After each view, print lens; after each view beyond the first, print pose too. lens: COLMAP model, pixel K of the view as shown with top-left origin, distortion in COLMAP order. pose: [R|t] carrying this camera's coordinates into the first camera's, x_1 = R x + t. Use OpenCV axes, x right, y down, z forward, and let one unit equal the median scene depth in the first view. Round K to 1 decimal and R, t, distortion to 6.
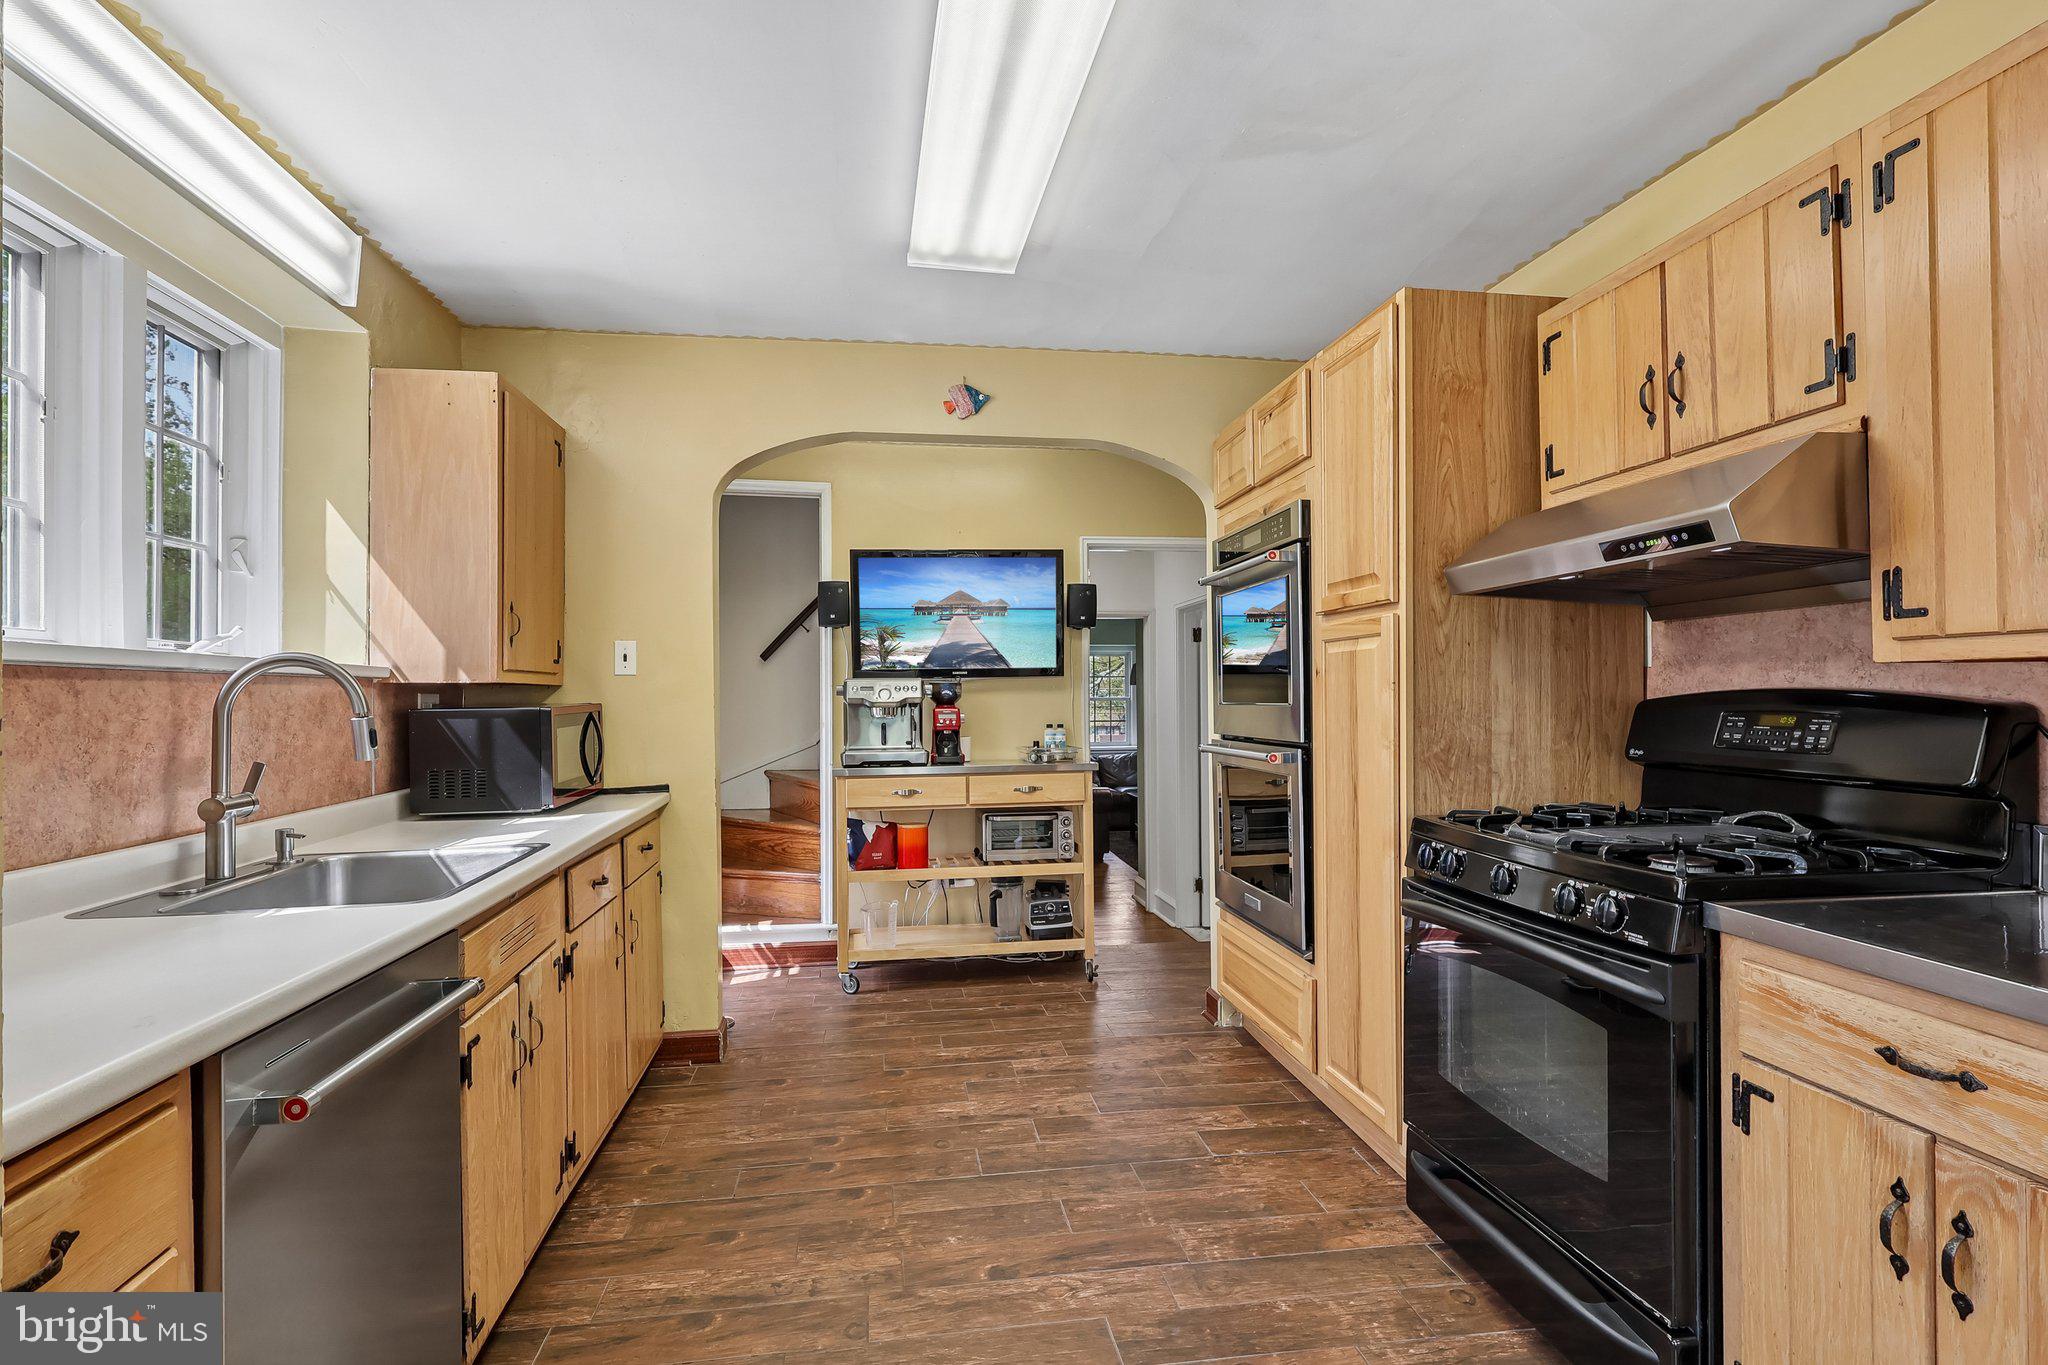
lens RADIAL K [[994.0, 0, 1020.8], [0, 994.0, 688.6], [0, 0, 1]] dist [0.003832, 0.000613]
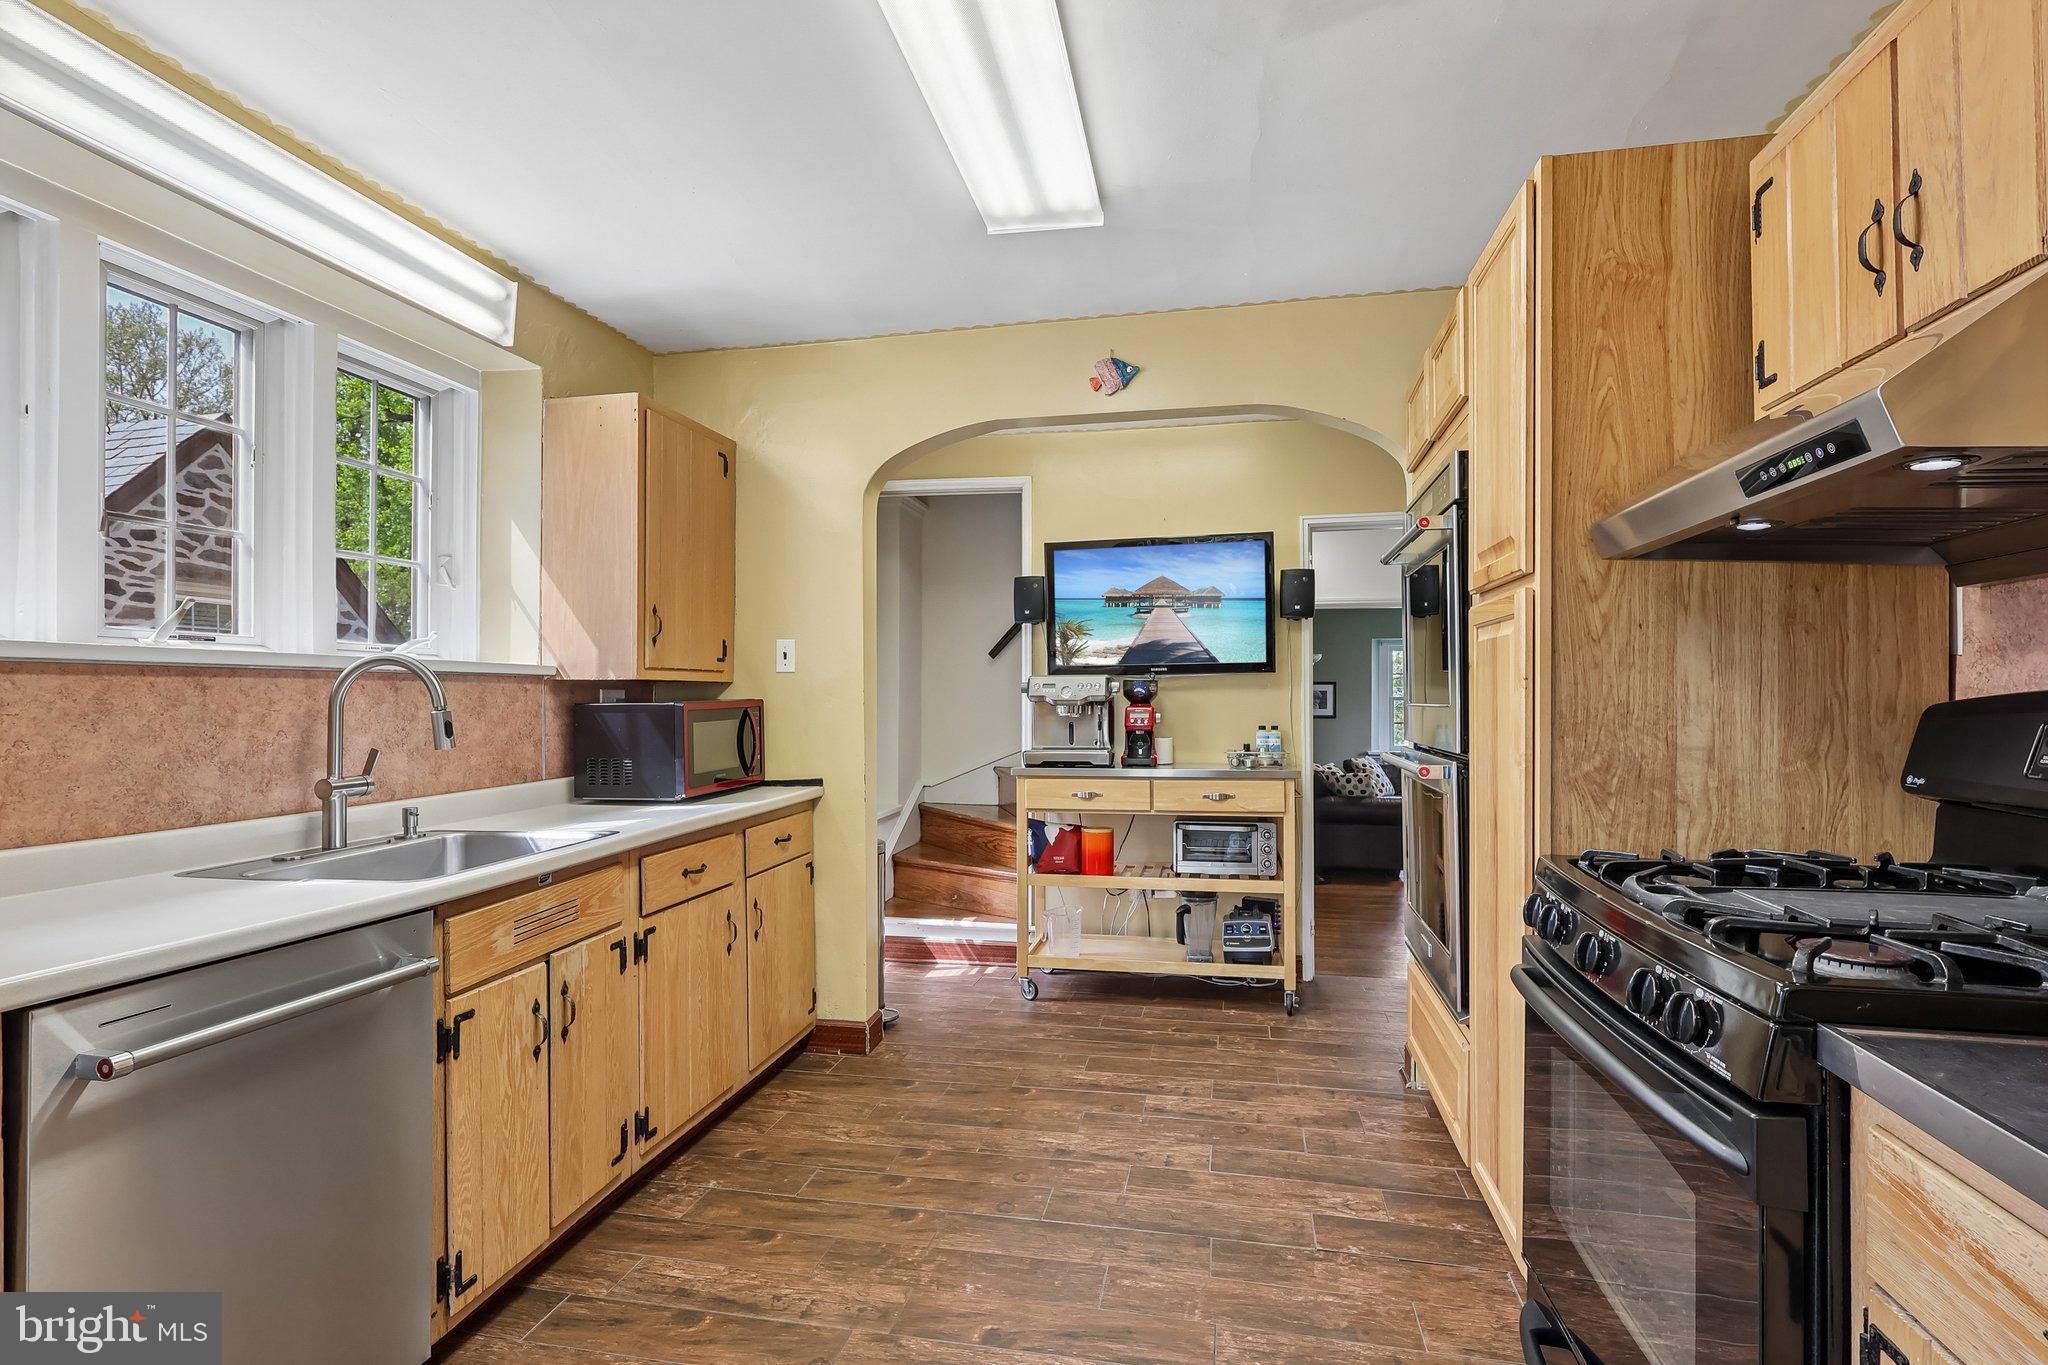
lens RADIAL K [[994.0, 0, 1022.6], [0, 994.0, 688.9], [0, 0, 1]] dist [0.003832, 0.000613]
pose [[0.938311, 0.002350, -0.345785, 0.281686], [-0.001466, 0.999995, 0.002819, 0.000483], [0.345790, -0.002138, 0.938310, 0.152985]]
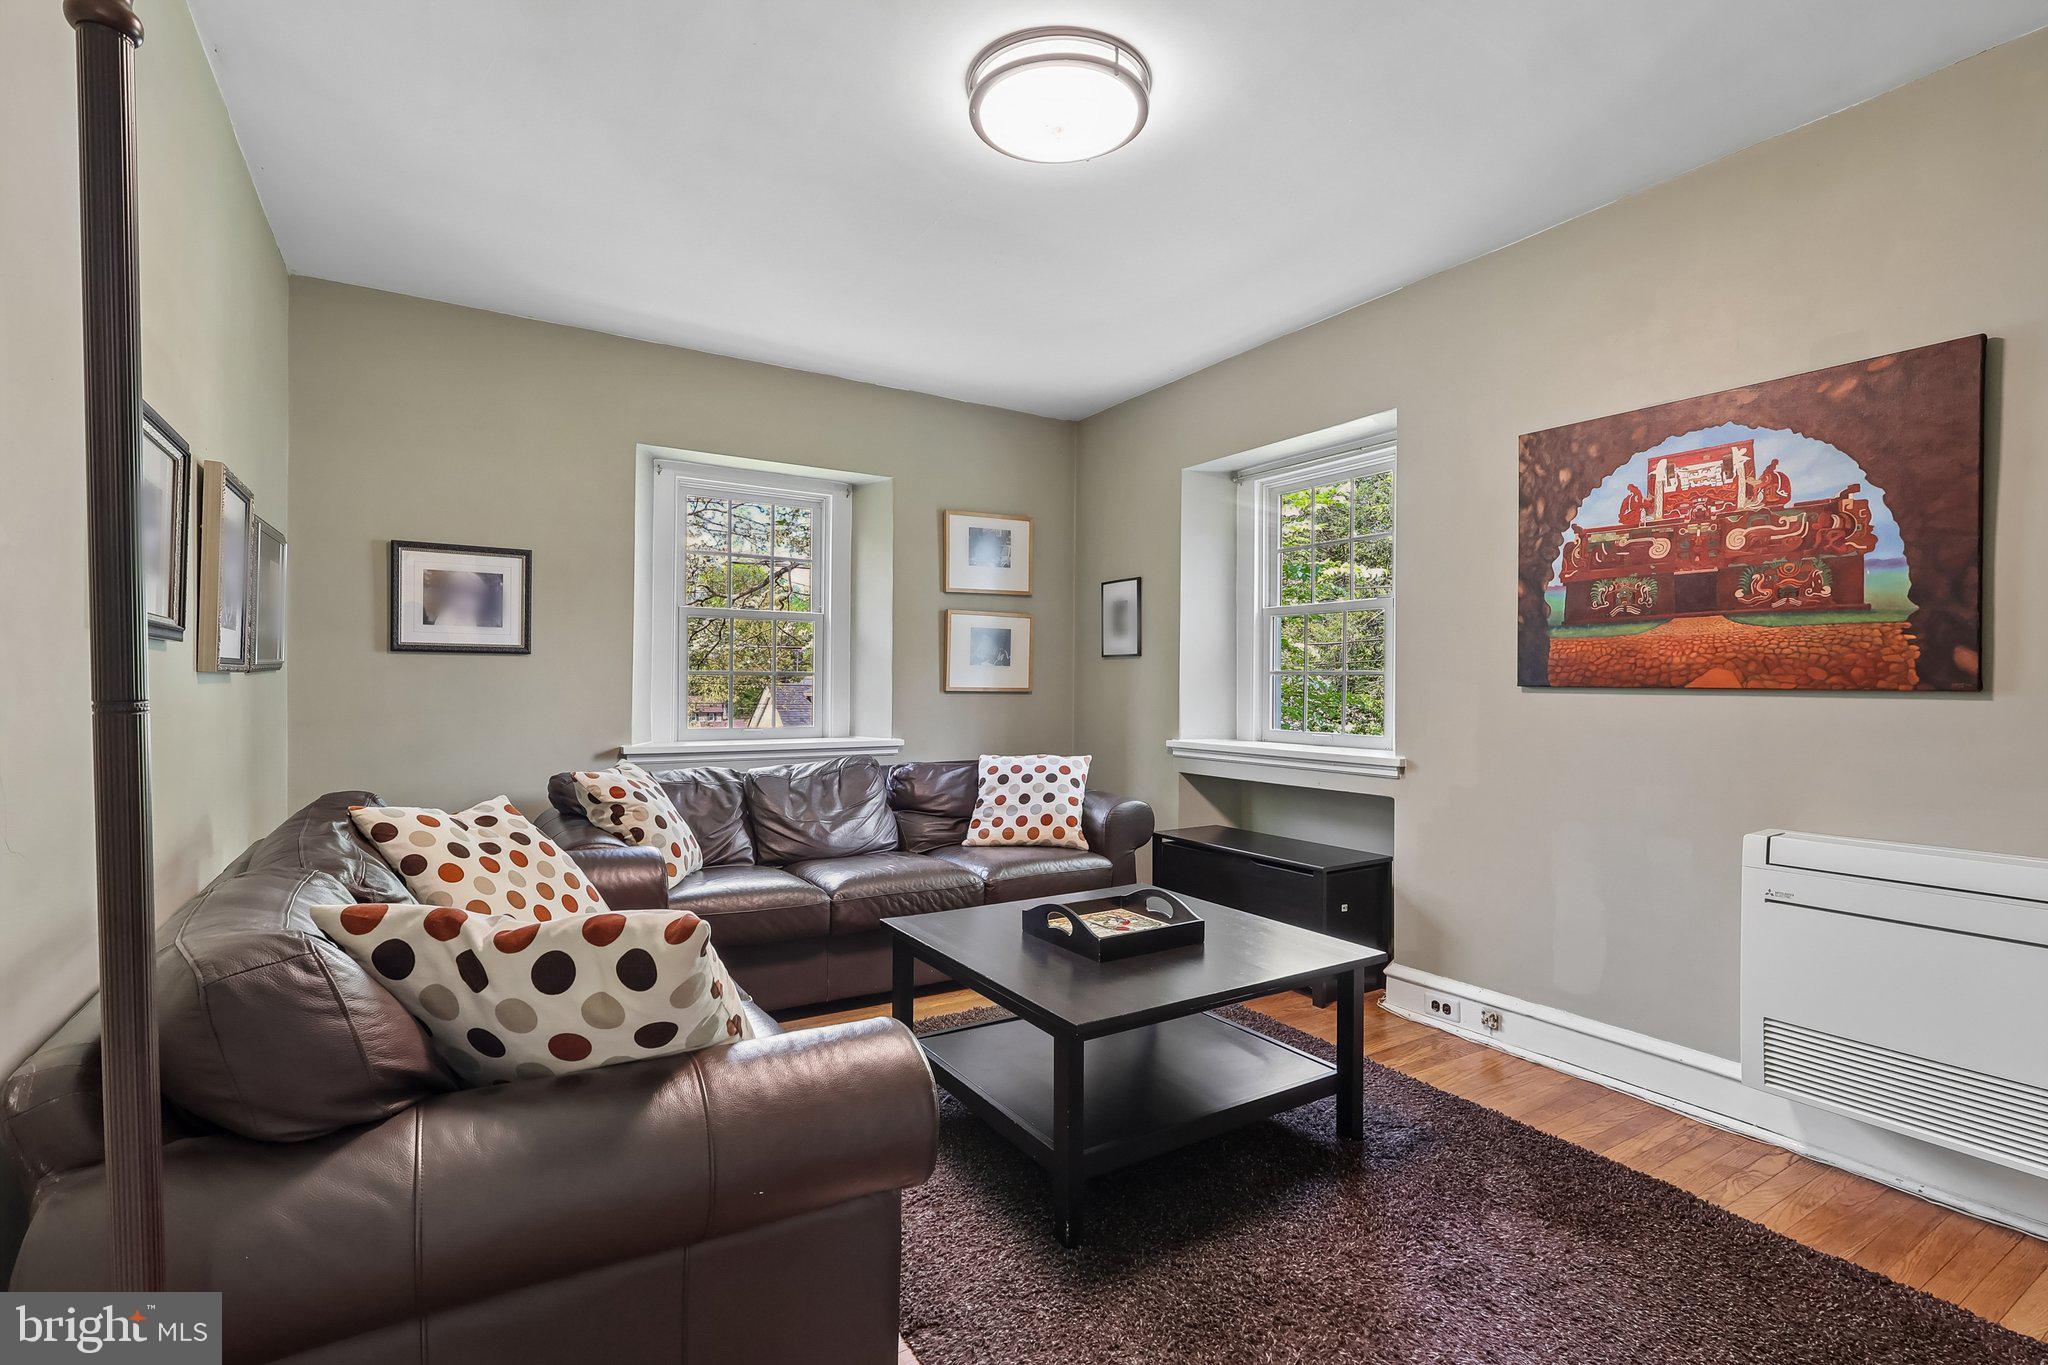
lens RADIAL K [[962.1, 0, 1025.1], [0, 962.1, 682.0], [0, 0, 1]] dist [0.005605, 0.000794]
pose [[0.919529, 0.014059, 0.392771, 0.178828], [-0.016631, 0.999857, 0.003147, 0.170832], [-0.392670, -0.009426, 0.919631, 3.161254]]
